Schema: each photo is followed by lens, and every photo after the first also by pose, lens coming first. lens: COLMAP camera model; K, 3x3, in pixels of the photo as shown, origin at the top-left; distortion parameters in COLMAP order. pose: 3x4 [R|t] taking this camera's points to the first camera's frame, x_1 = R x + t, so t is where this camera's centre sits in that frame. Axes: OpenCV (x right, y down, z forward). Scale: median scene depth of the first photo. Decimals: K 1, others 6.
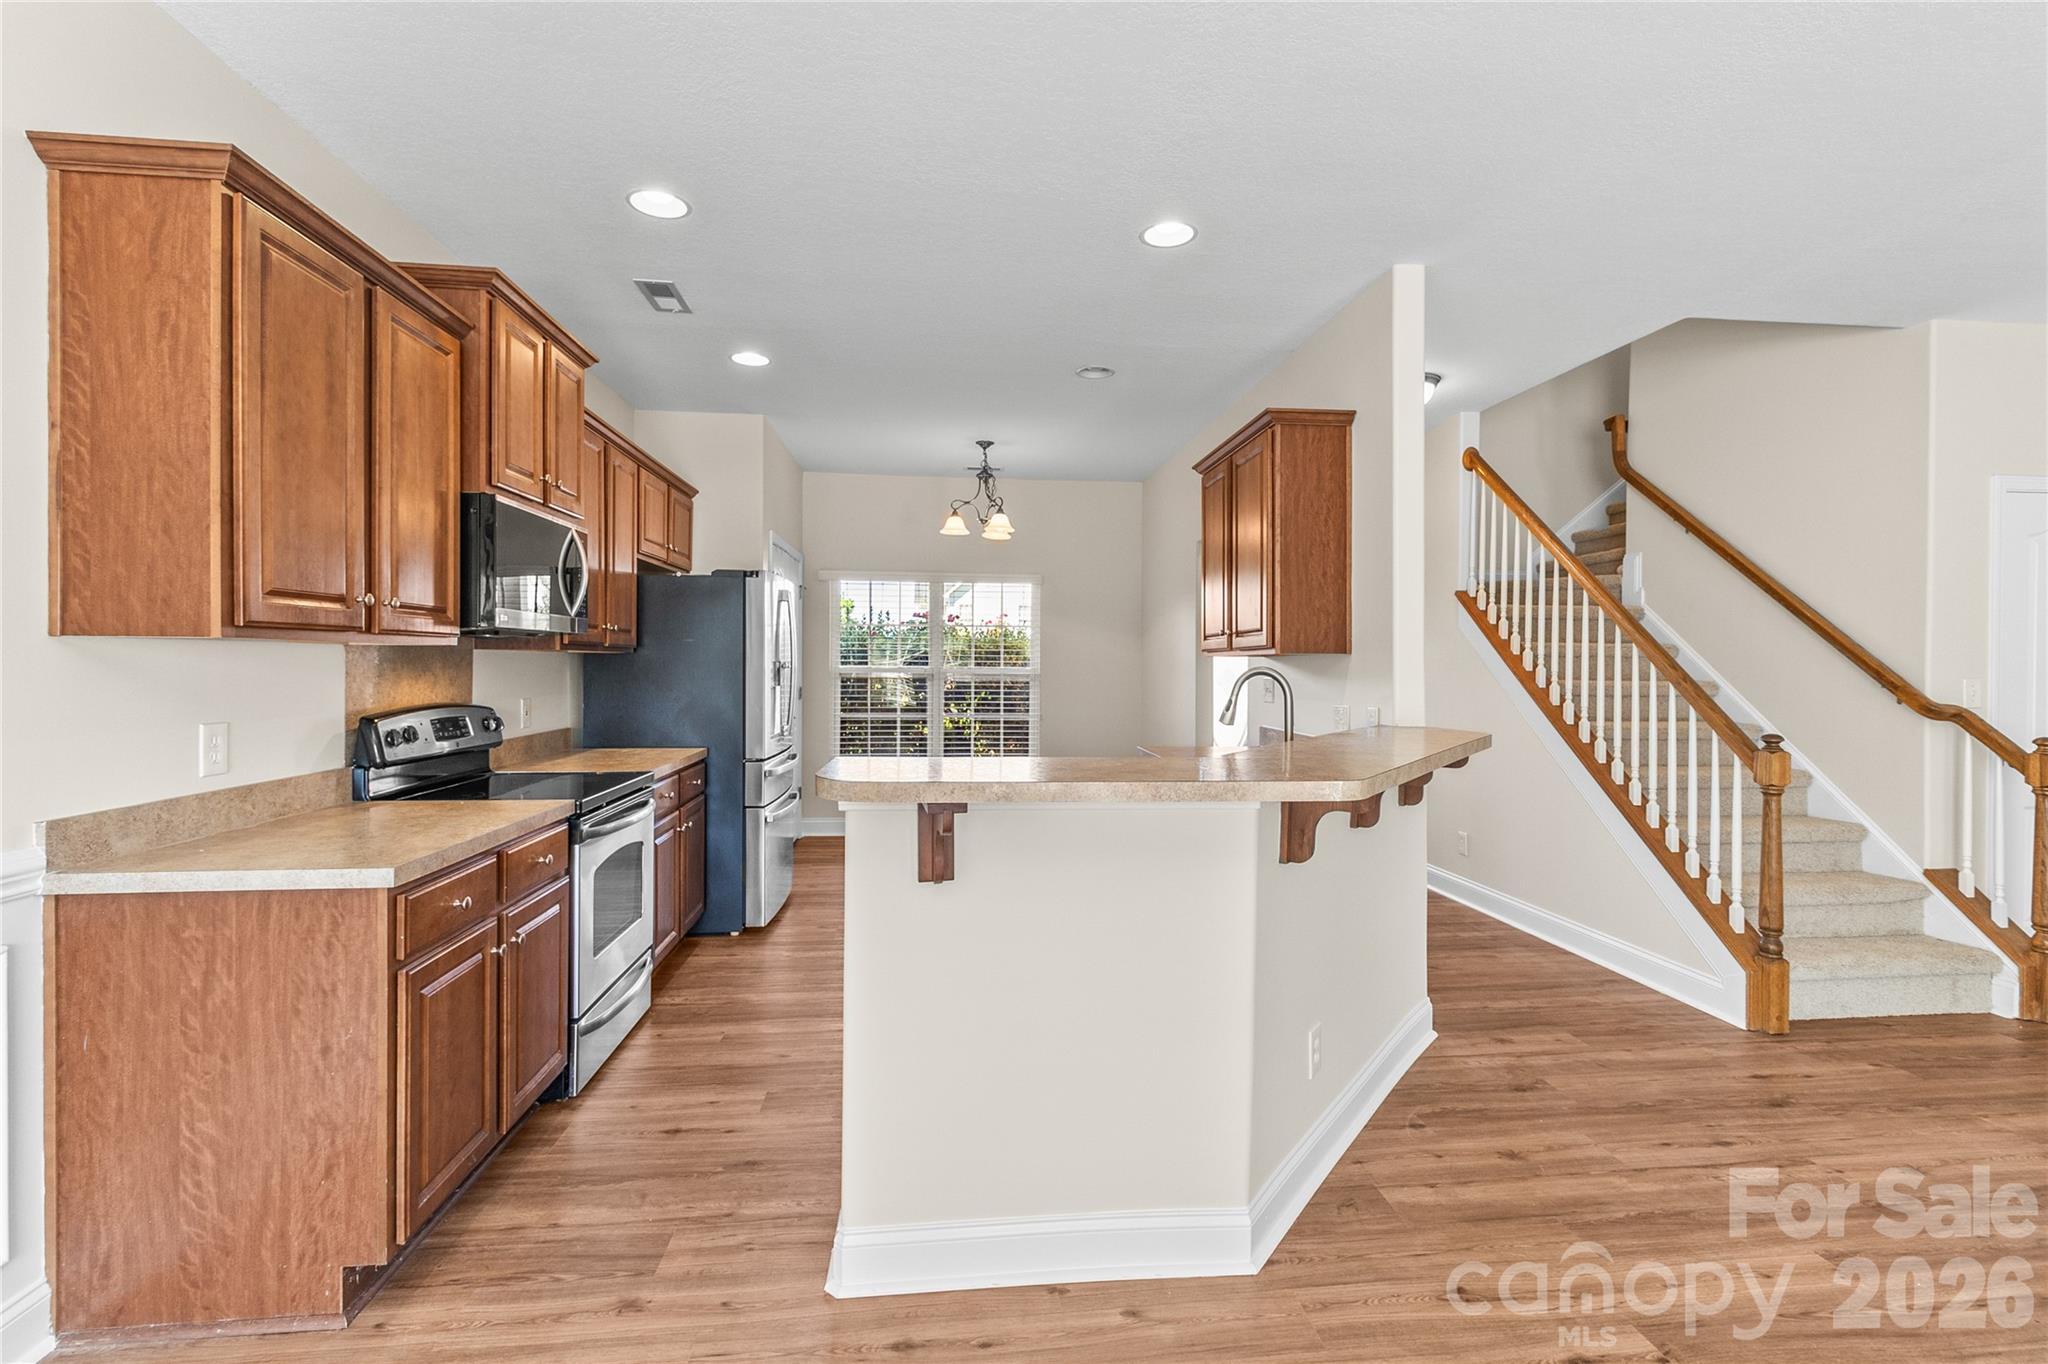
lens RADIAL K [[963.1, 0, 1023.1], [0, 963.1, 672.7], [0, 0, 1]] dist [0.005927, -0.000992]
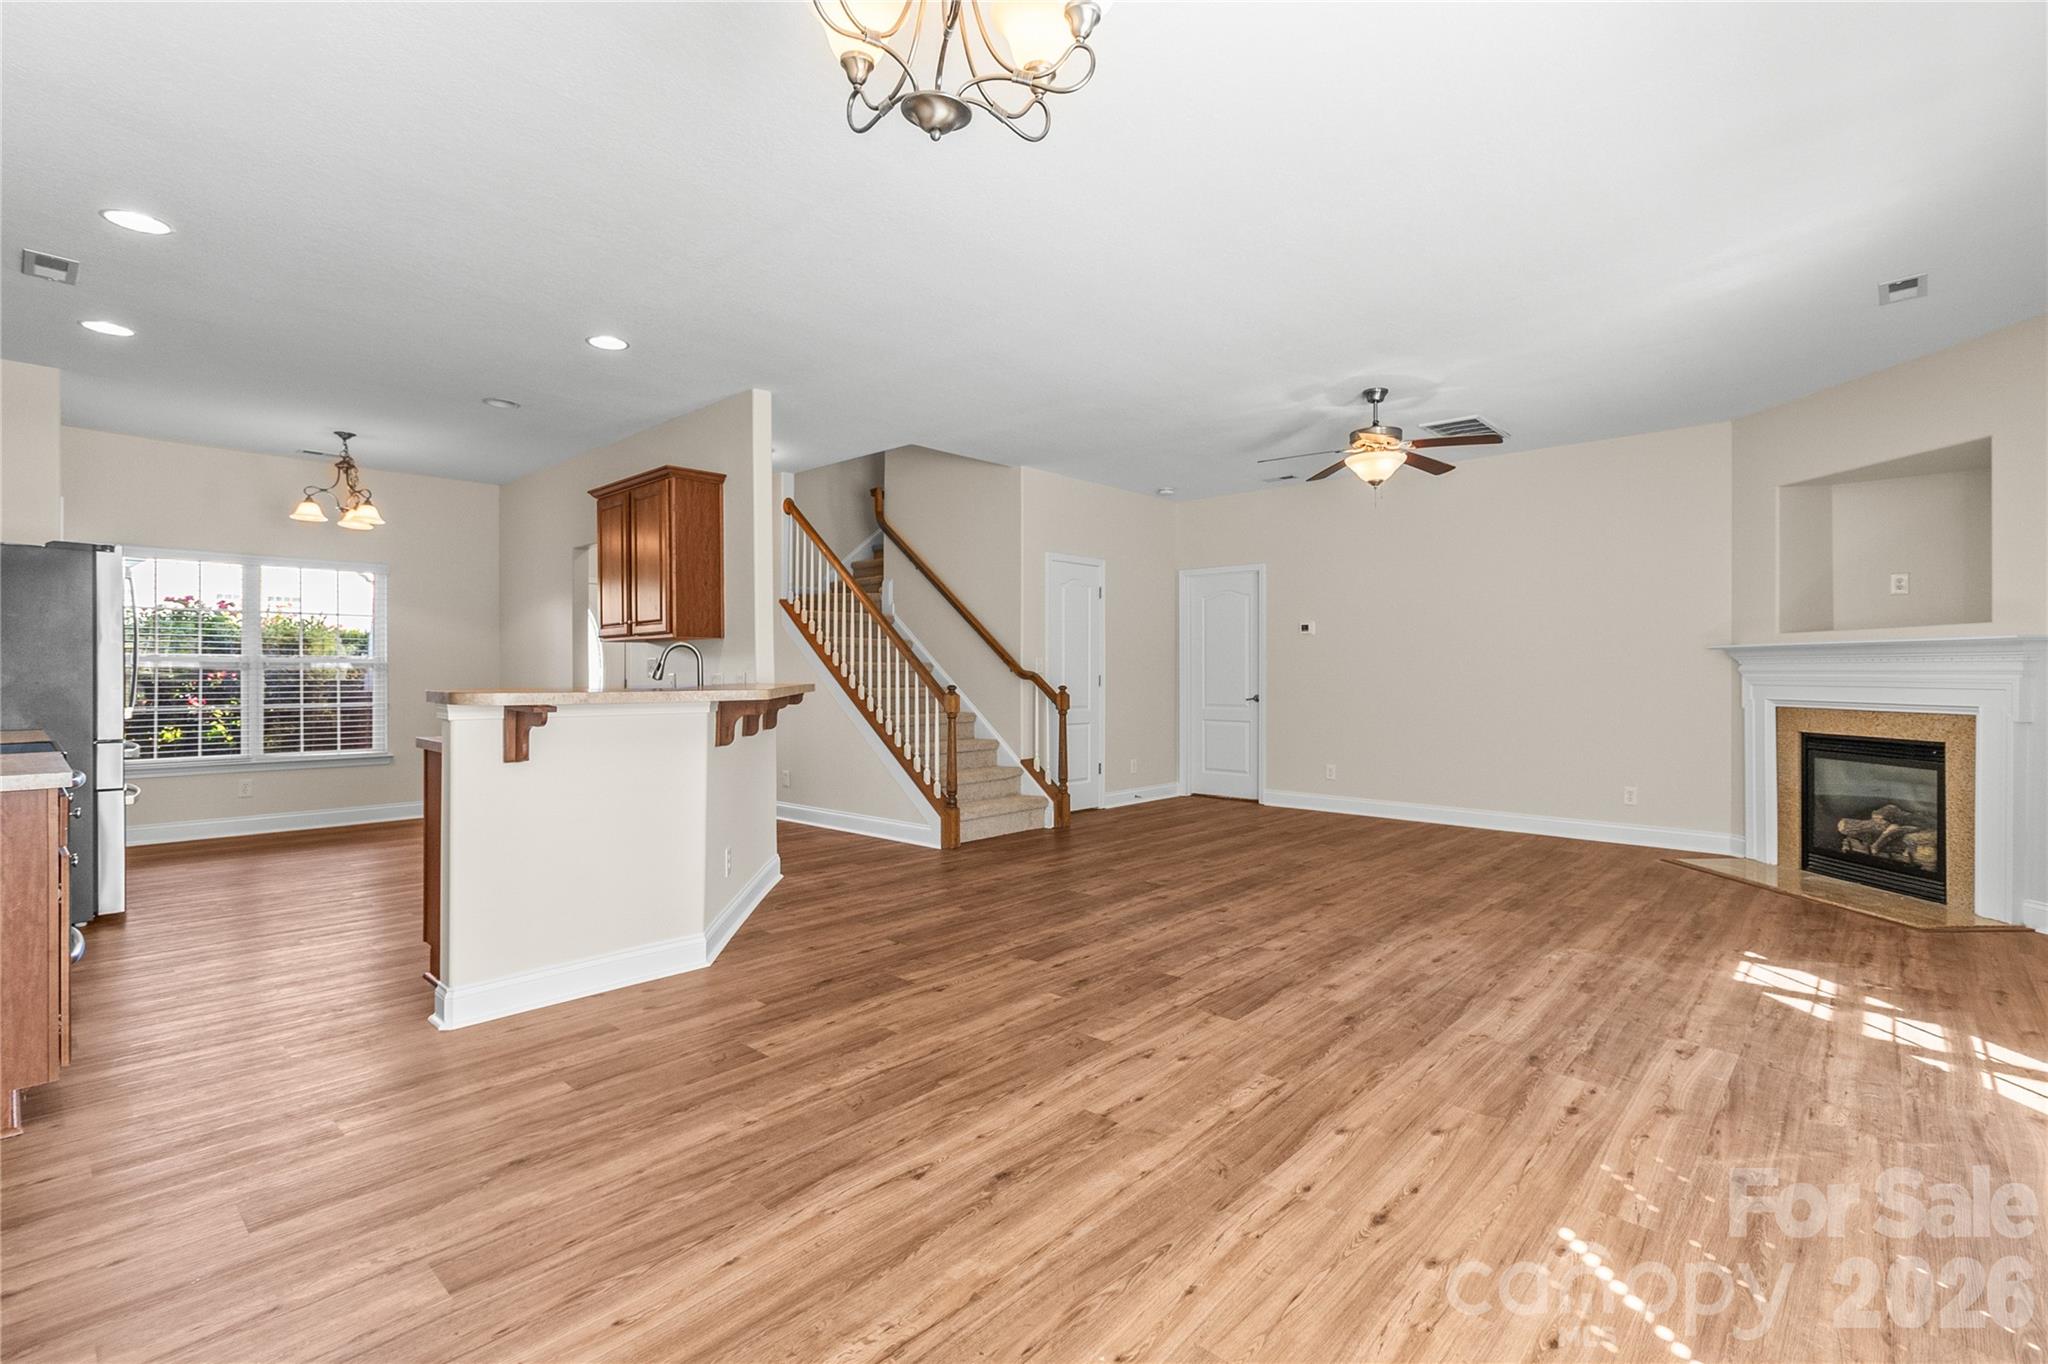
lens RADIAL K [[963.1, 0, 1026.8], [0, 963.1, 673.4], [0, 0, 1]] dist [0.005927, -0.000992]
pose [[0.763716, -0.004585, 0.645536, -0.250459], [0.008237, 0.999963, -0.002644, 0.040562], [-0.645500, 0.007337, 0.763725, -0.414868]]
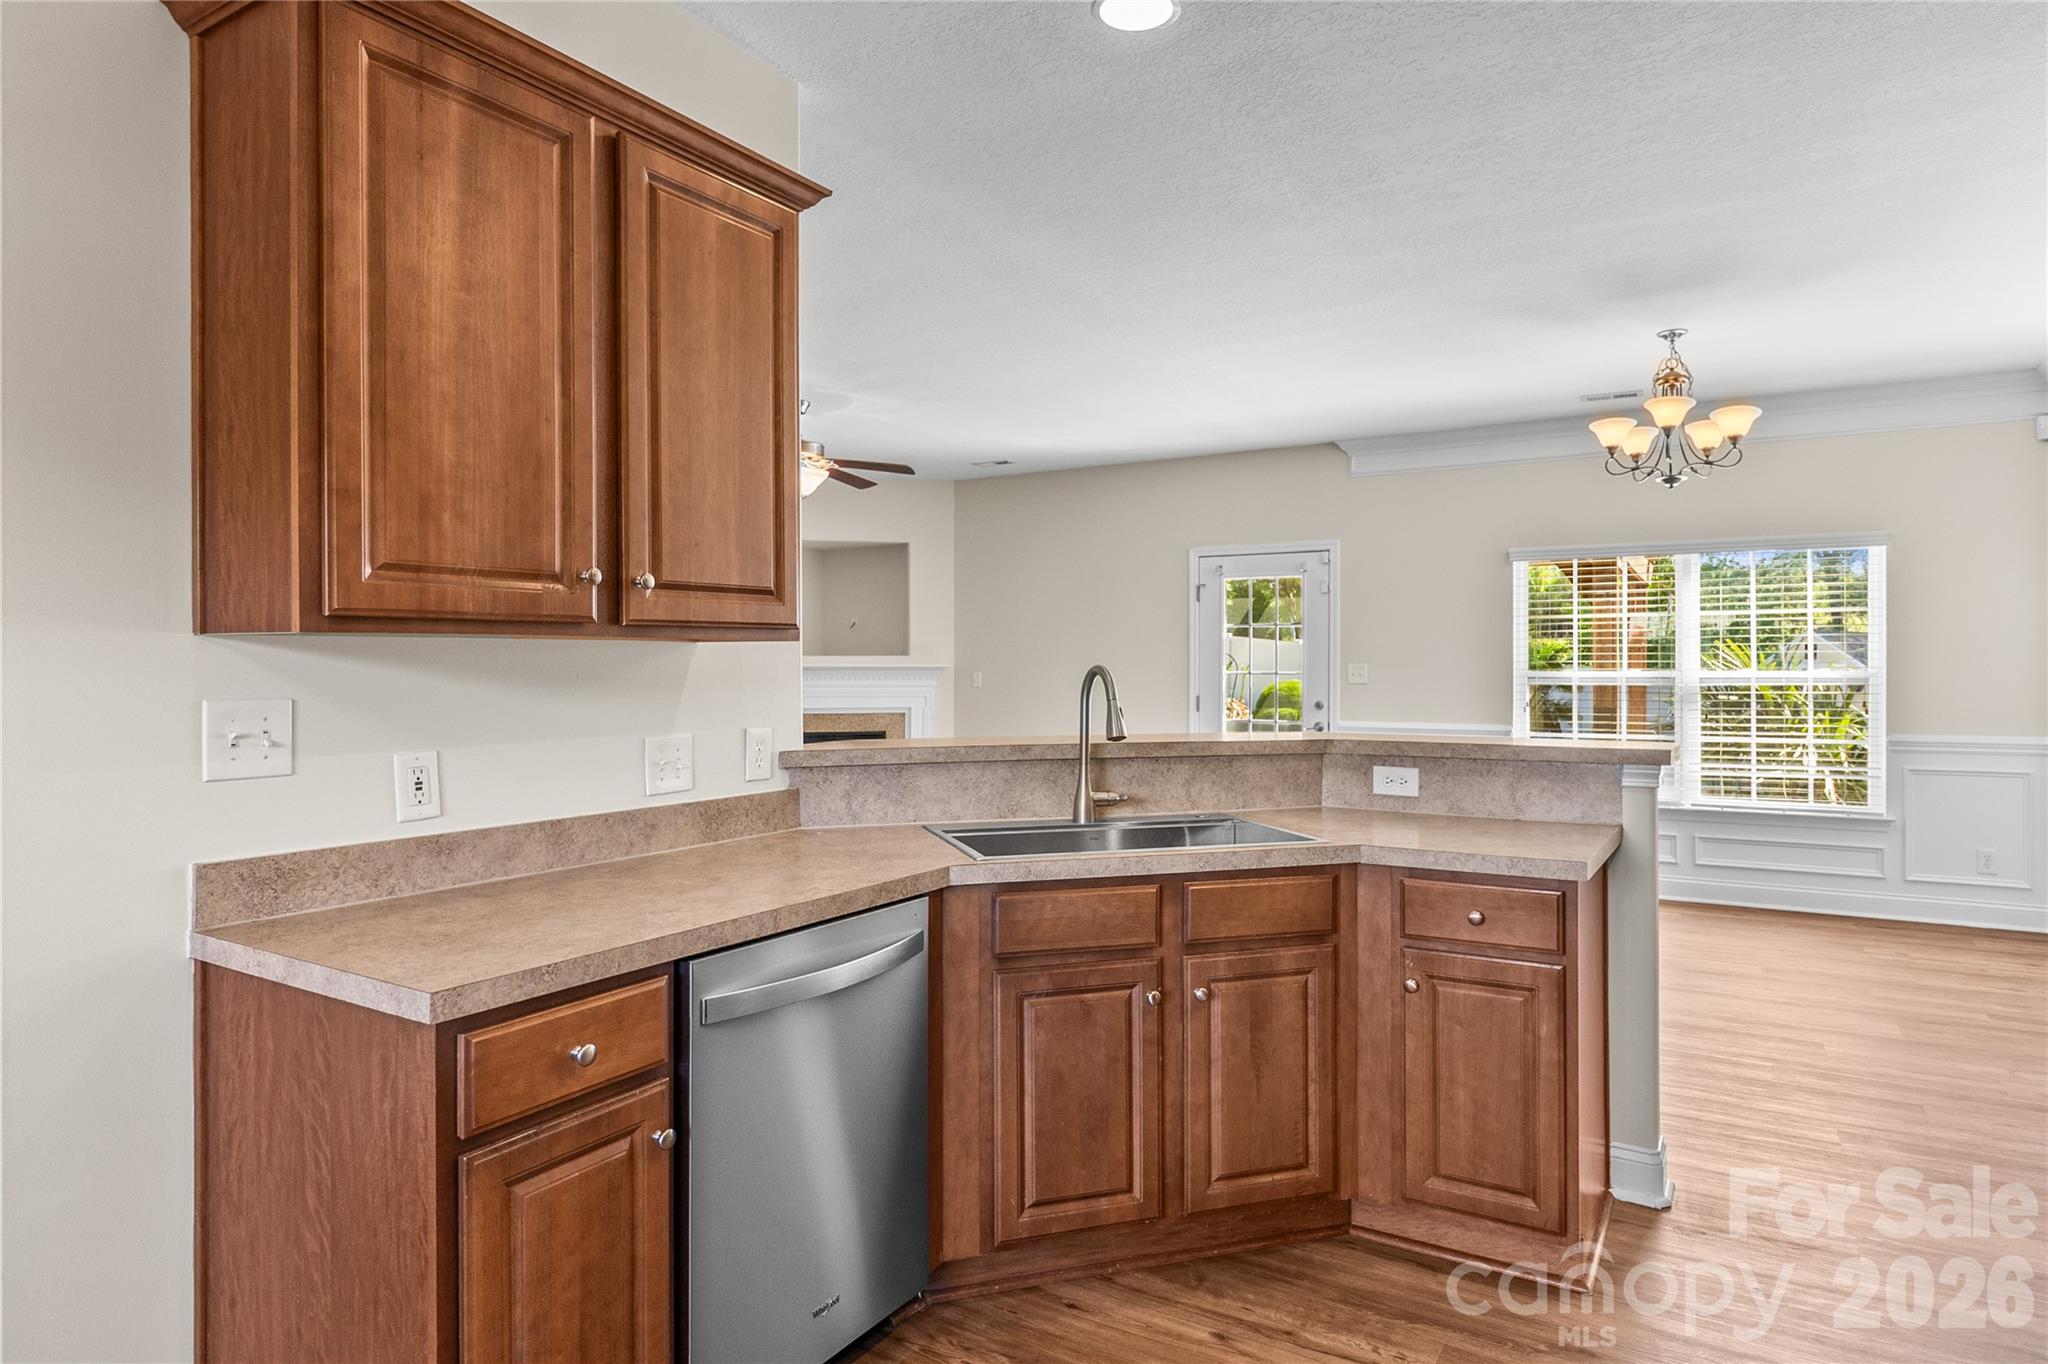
lens RADIAL K [[1191.5, 0, 1020.1], [0, 1191.5, 676.1], [0, 0, 1]] dist [-0.003502, -0.000666]
pose [[-0.776700, -0.006692, 0.629835, -0.227931], [0.002781, 0.999897, 0.014053, 0.001612], [-0.629864, 0.012666, -0.776602, 1.099193]]
